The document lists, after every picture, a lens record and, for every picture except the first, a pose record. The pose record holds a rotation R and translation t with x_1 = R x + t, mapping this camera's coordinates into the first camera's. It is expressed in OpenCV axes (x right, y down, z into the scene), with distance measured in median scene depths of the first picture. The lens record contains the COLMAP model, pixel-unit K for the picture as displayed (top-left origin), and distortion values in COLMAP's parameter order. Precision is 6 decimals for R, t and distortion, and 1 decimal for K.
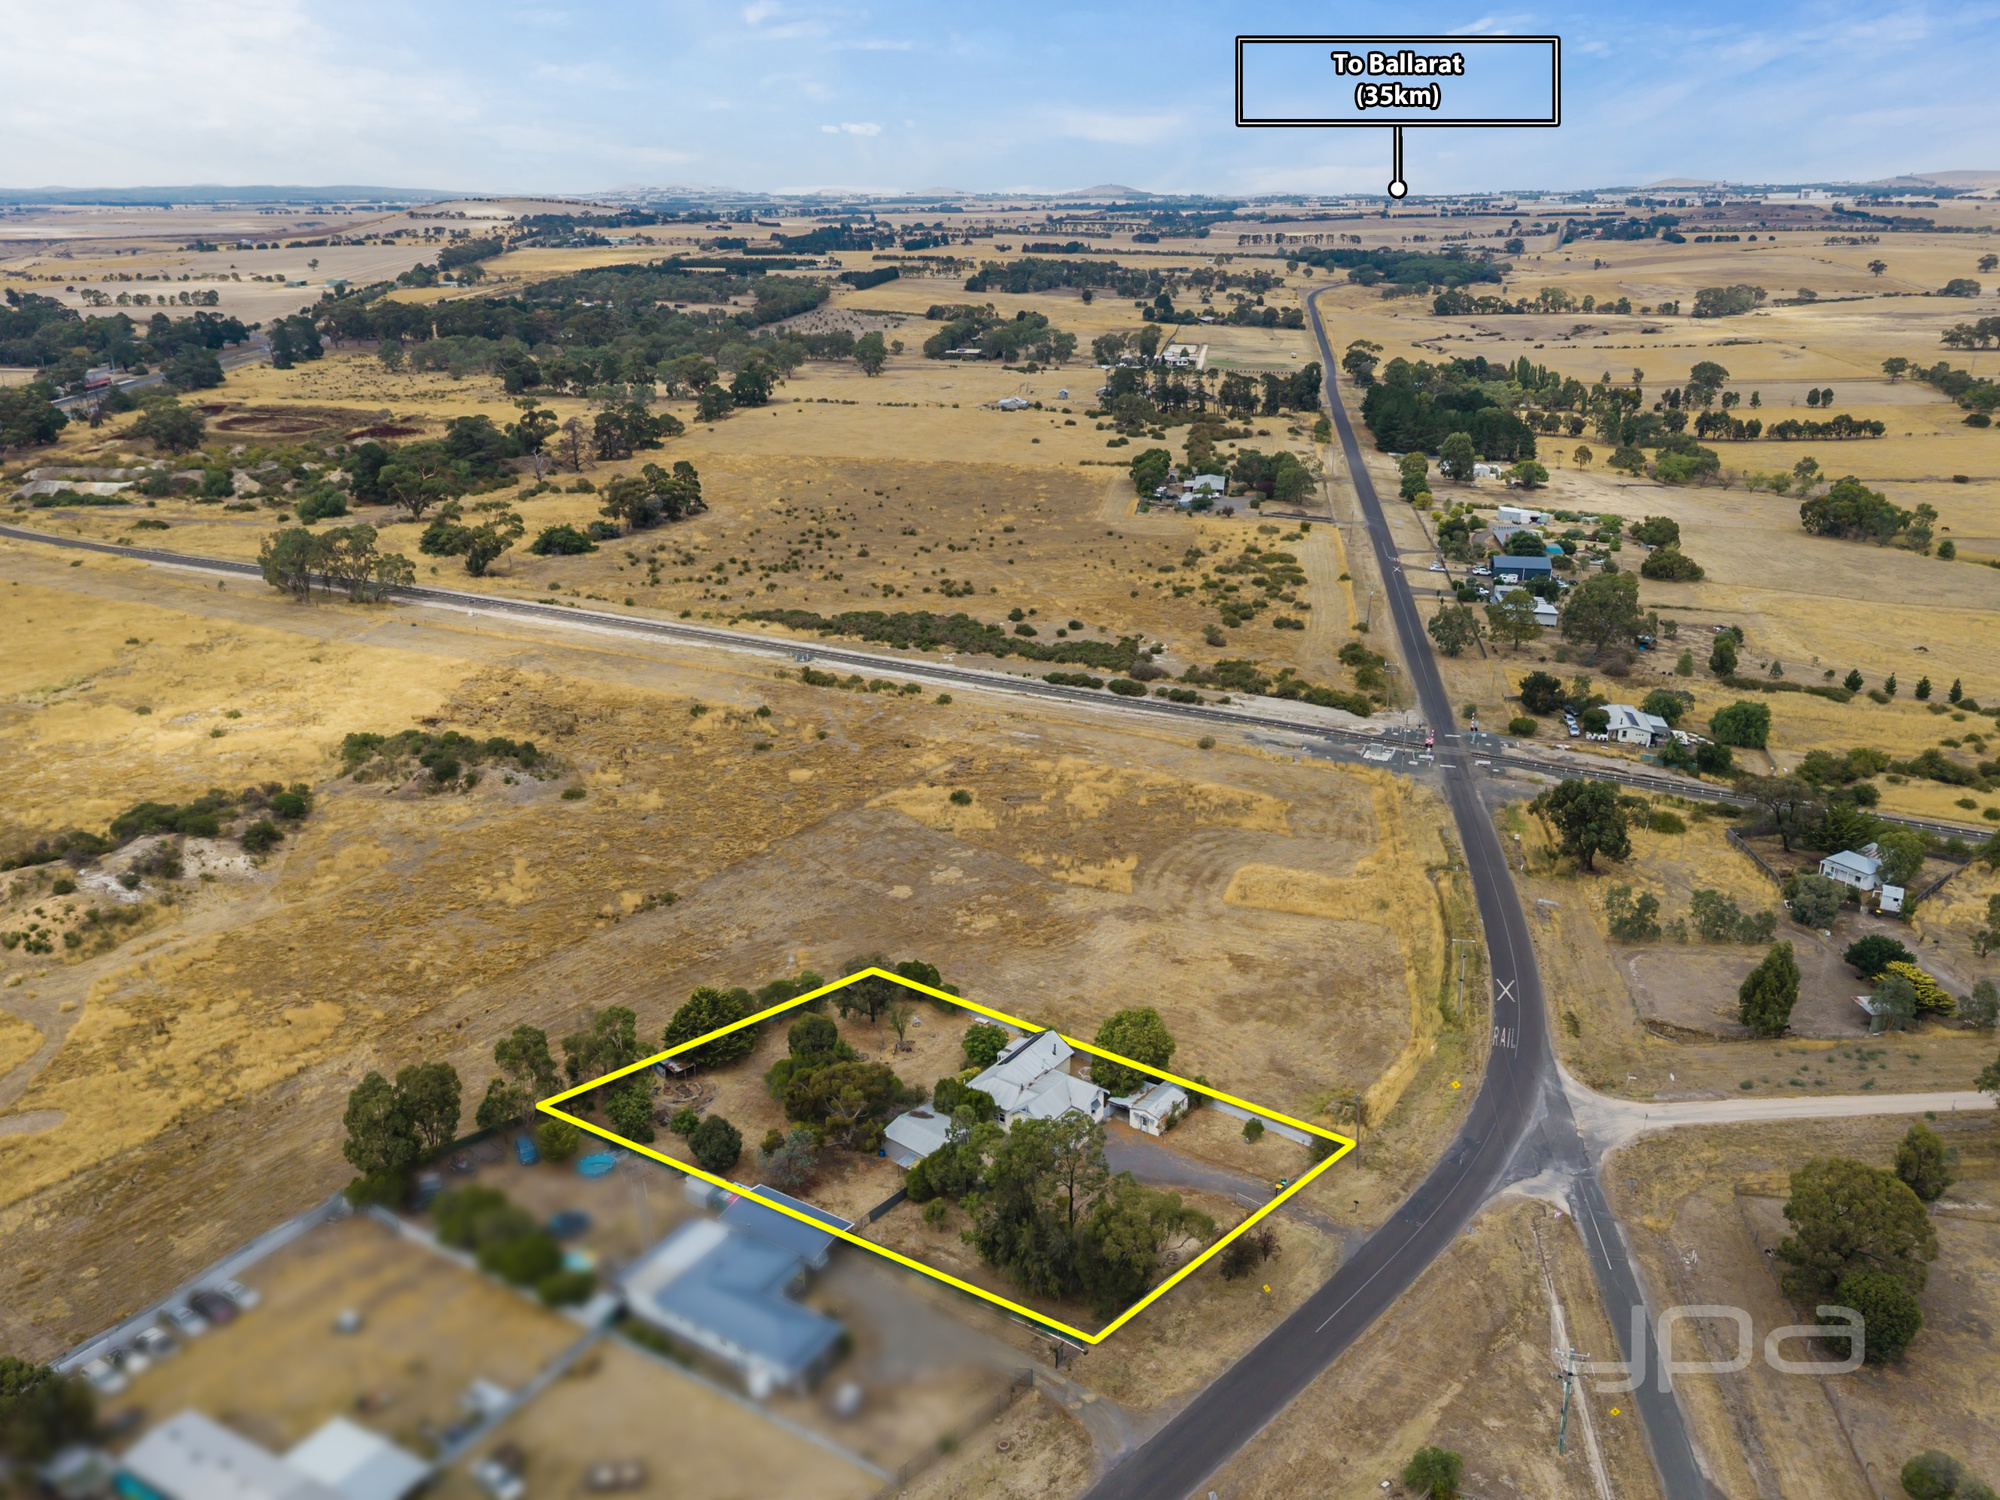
lens RADIAL K [[1499.8, 0, 984.6], [0, 1499.8, 747.4], [0, 0, 1]] dist [0.067191, -0.091263]
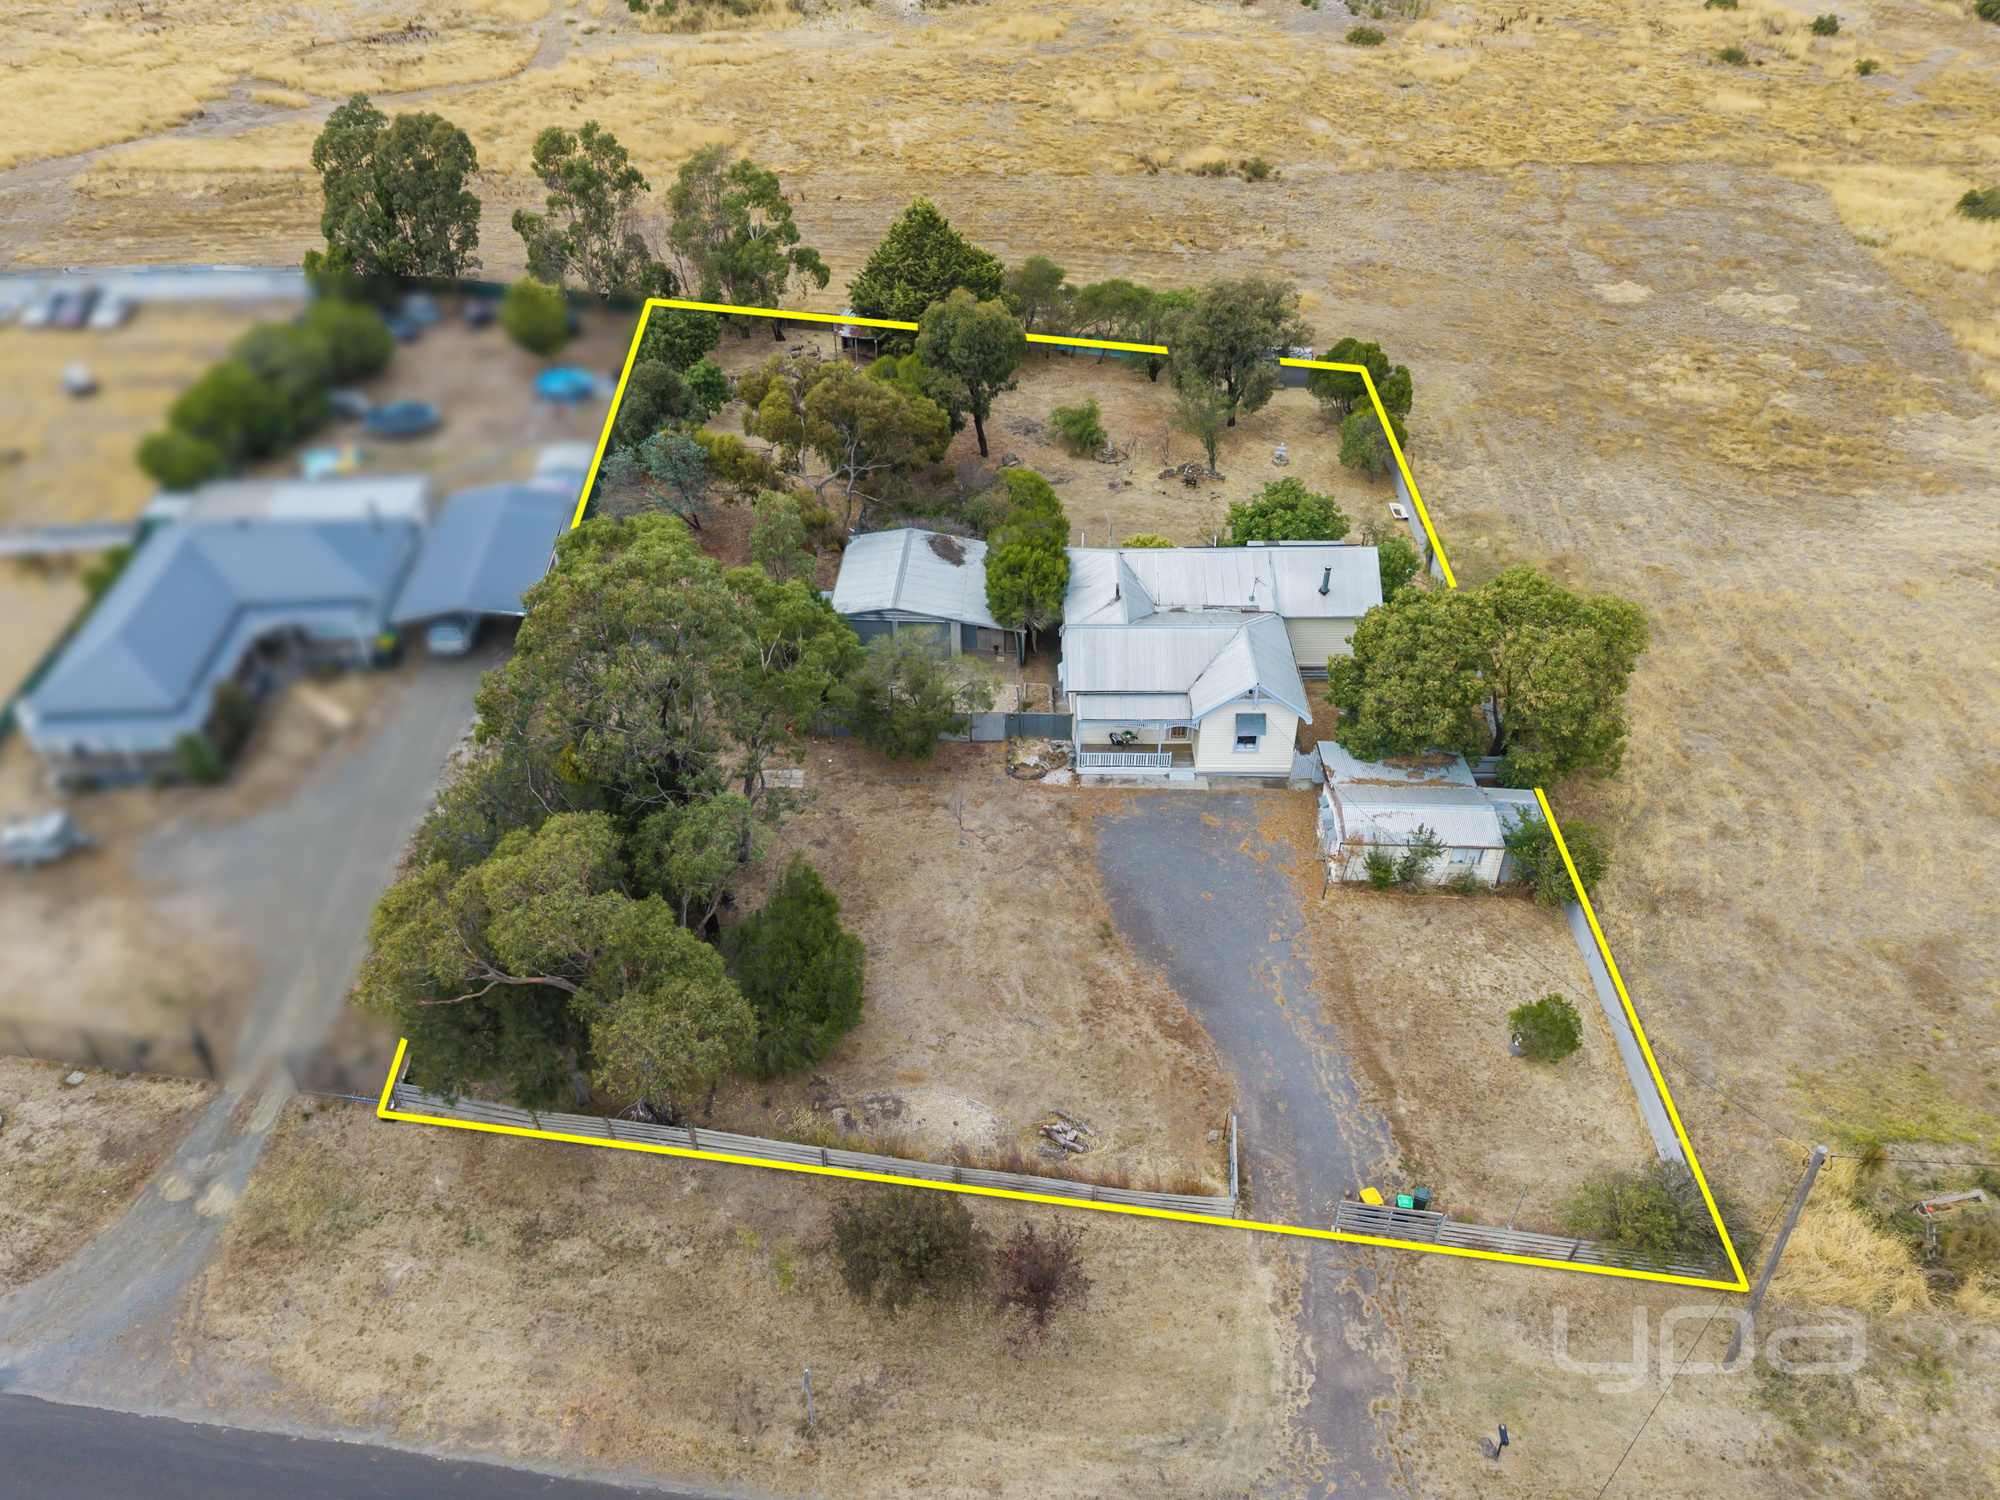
lens RADIAL K [[1517.2, 0, 994.3], [0, 1517.2, 726.0], [0, 0, 1]] dist [0.073227, -0.111948]
pose [[0.594376, 0.483826, -0.642363, 0.138733], [-0.275234, 0.872921, 0.402808, 0.051288], [0.755621, -0.062619, 0.652008, 0.350623]]
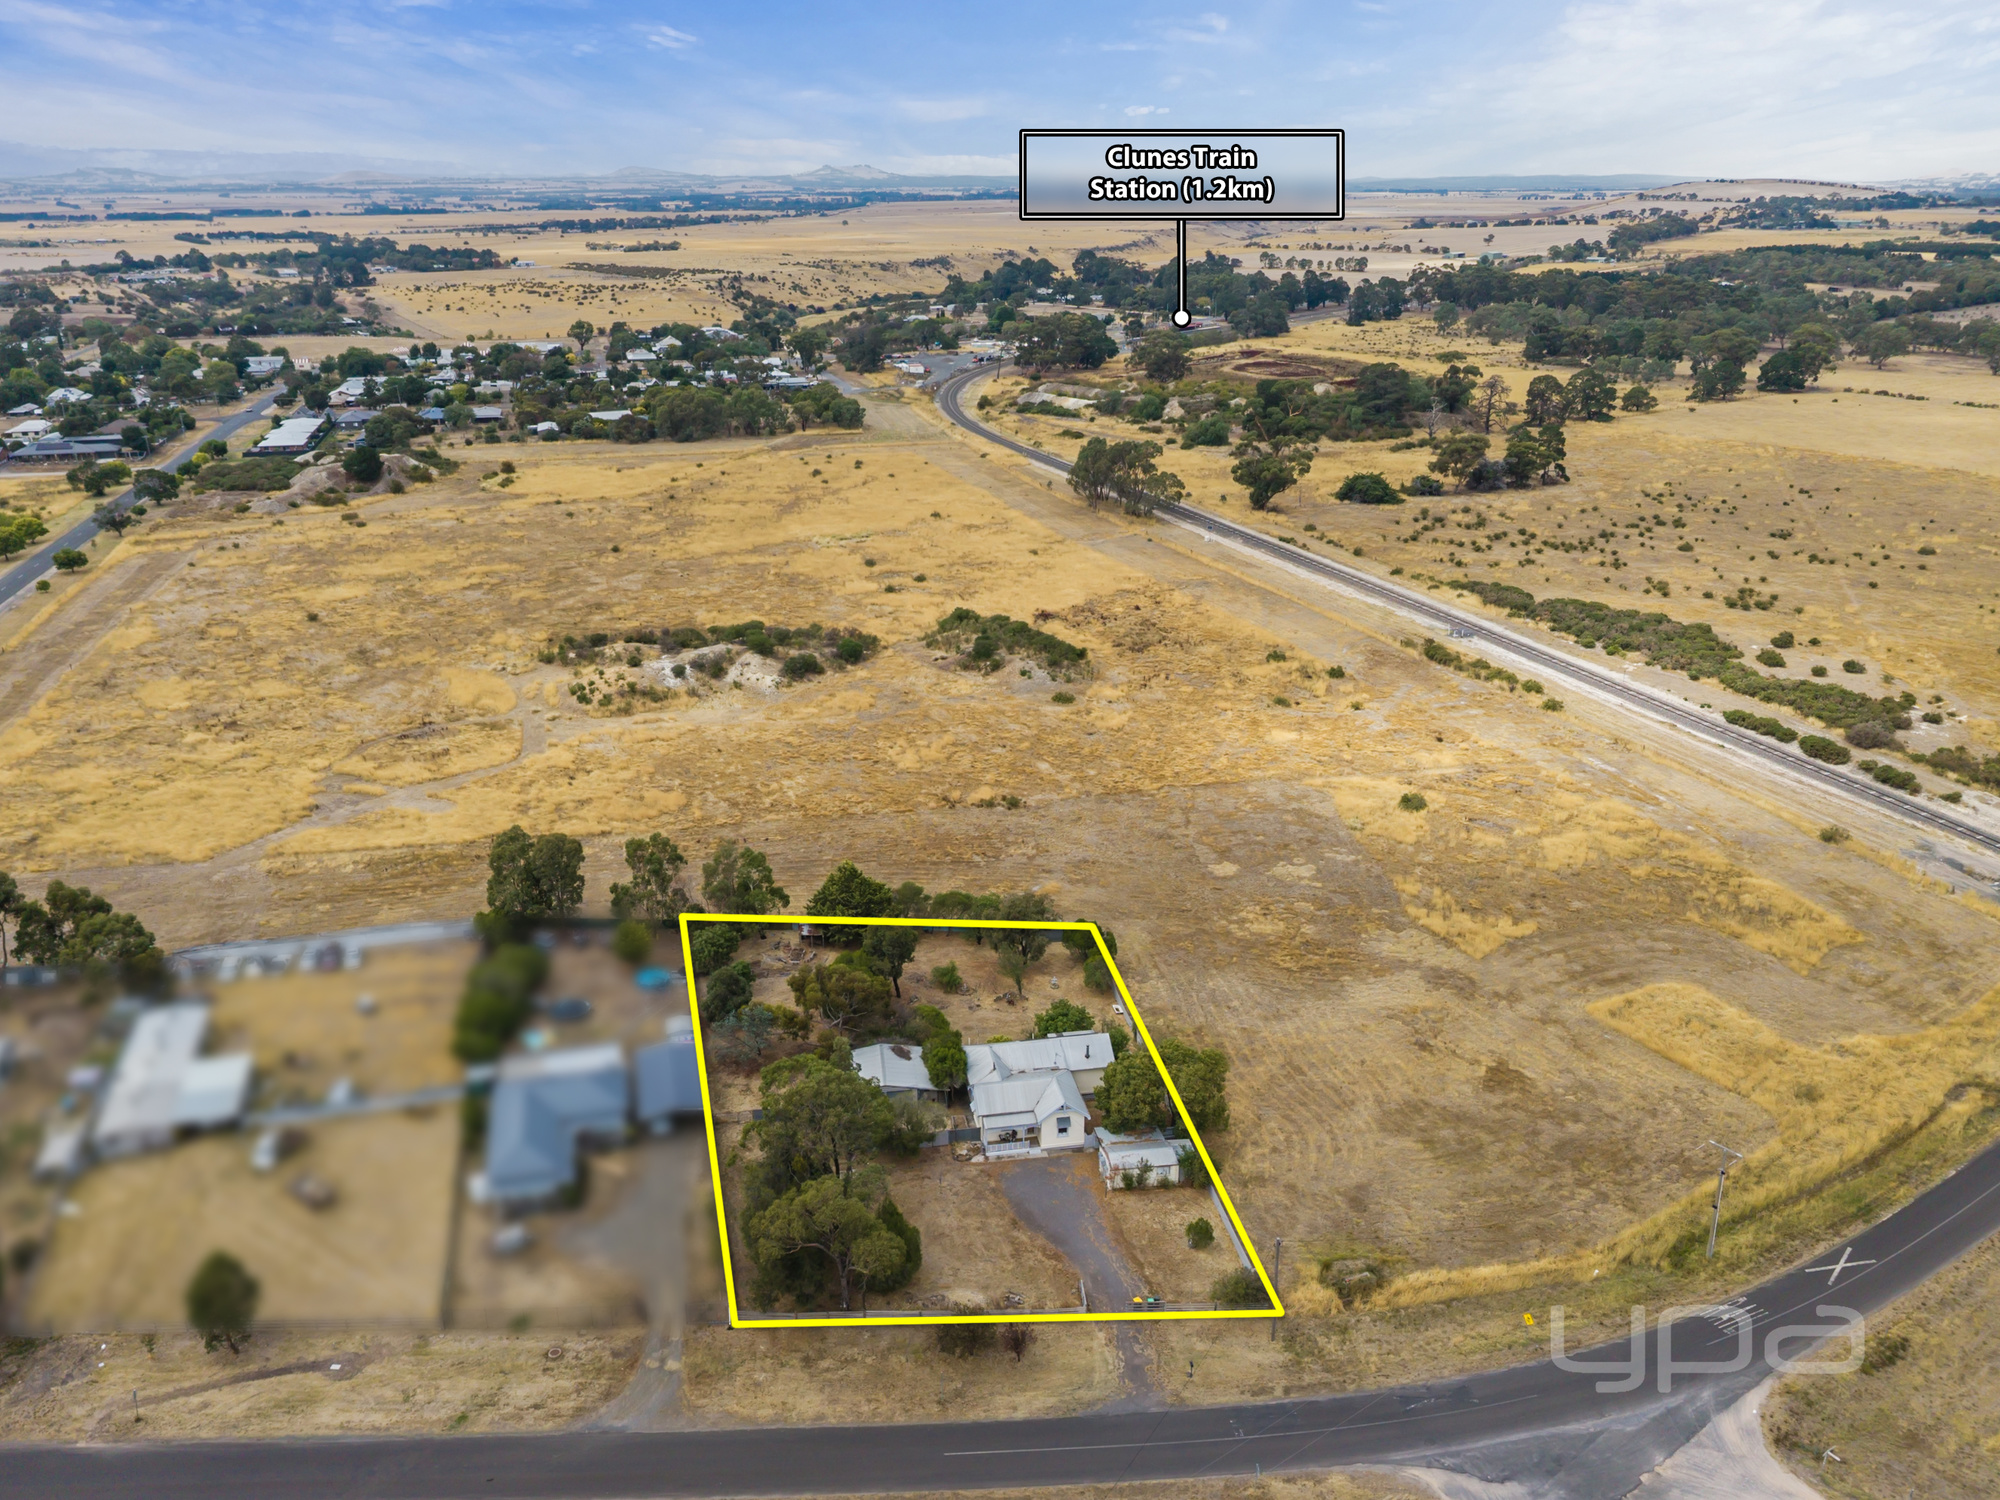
lens RADIAL K [[1517.2, 0, 994.3], [0, 1517.2, 726.0], [0, 0, 1]] dist [0.073227, -0.111948]
pose [[0.732568, 0.227766, -0.641457, 0.263063], [-0.233915, 0.969203, 0.077000, -0.013191], [0.639240, 0.093638, 0.763285, 0.160452]]
